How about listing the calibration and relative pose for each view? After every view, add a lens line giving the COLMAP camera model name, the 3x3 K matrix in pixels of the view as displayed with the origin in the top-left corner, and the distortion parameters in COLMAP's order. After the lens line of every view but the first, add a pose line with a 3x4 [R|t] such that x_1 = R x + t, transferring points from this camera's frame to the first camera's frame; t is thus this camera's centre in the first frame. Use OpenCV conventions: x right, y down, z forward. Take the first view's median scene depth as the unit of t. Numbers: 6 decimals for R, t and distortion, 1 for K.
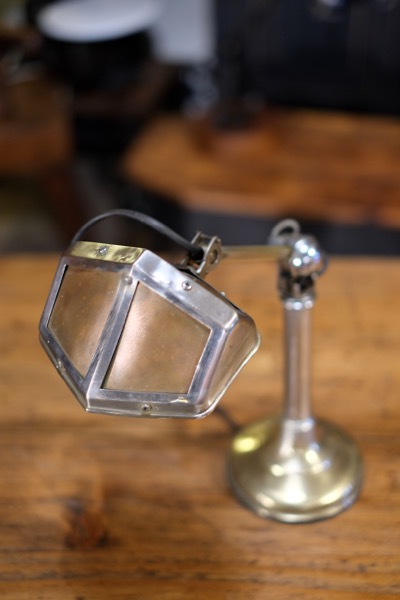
lens RADIAL K [[968.0, 0, 200.0], [0, 968.0, 300.0], [0, 0, 1]] dist [-0.038662, -0.053826]
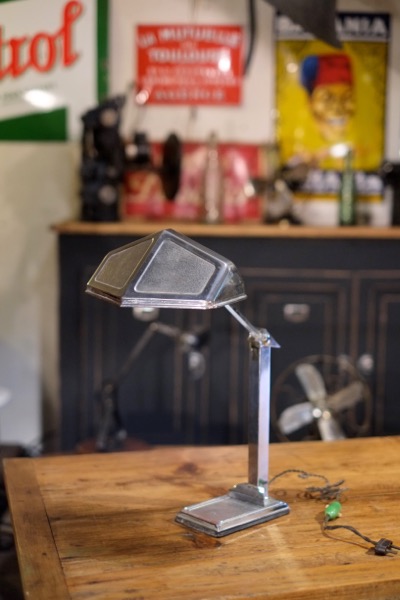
lens RADIAL K [[968.0, 0, 200.0], [0, 968.0, 300.0], [0, 0, 1]] dist [-0.038662, -0.053826]
pose [[0.950806, 0.003899, 0.309761, -0.608846], [0.149113, 0.870703, -0.468659, 0.633874], [-0.271537, 0.491794, 0.827289, -0.434772]]
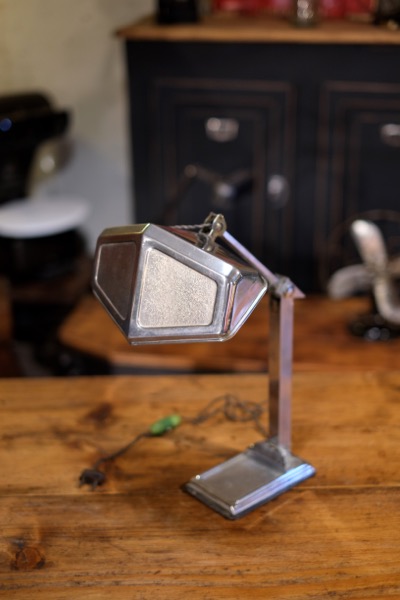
lens RADIAL K [[968.0, 0, 200.0], [0, 968.0, 300.0], [0, 0, 1]] dist [-0.038662, -0.053826]
pose [[0.997335, -0.014183, 0.071564, 0.025008], [0.029960, 0.974016, -0.224488, 0.206349], [-0.066521, 0.226034, 0.971845, -0.352531]]
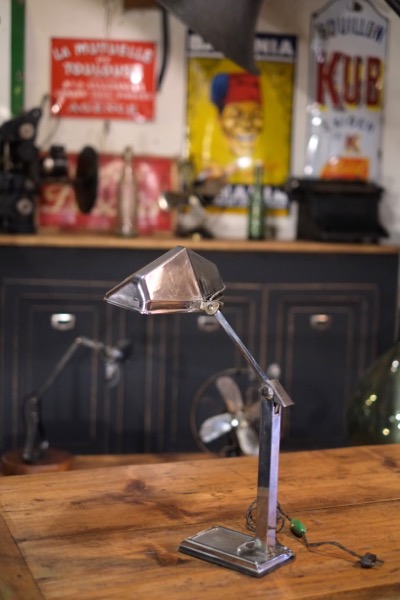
lens RADIAL K [[968.0, 0, 200.0], [0, 968.0, 300.0], [0, 0, 1]] dist [-0.038662, -0.053826]
pose [[0.904582, 0.004805, 0.426273, -0.780795], [0.202841, 0.874637, -0.440302, 0.599959], [-0.374950, 0.484755, 0.790206, -0.516556]]
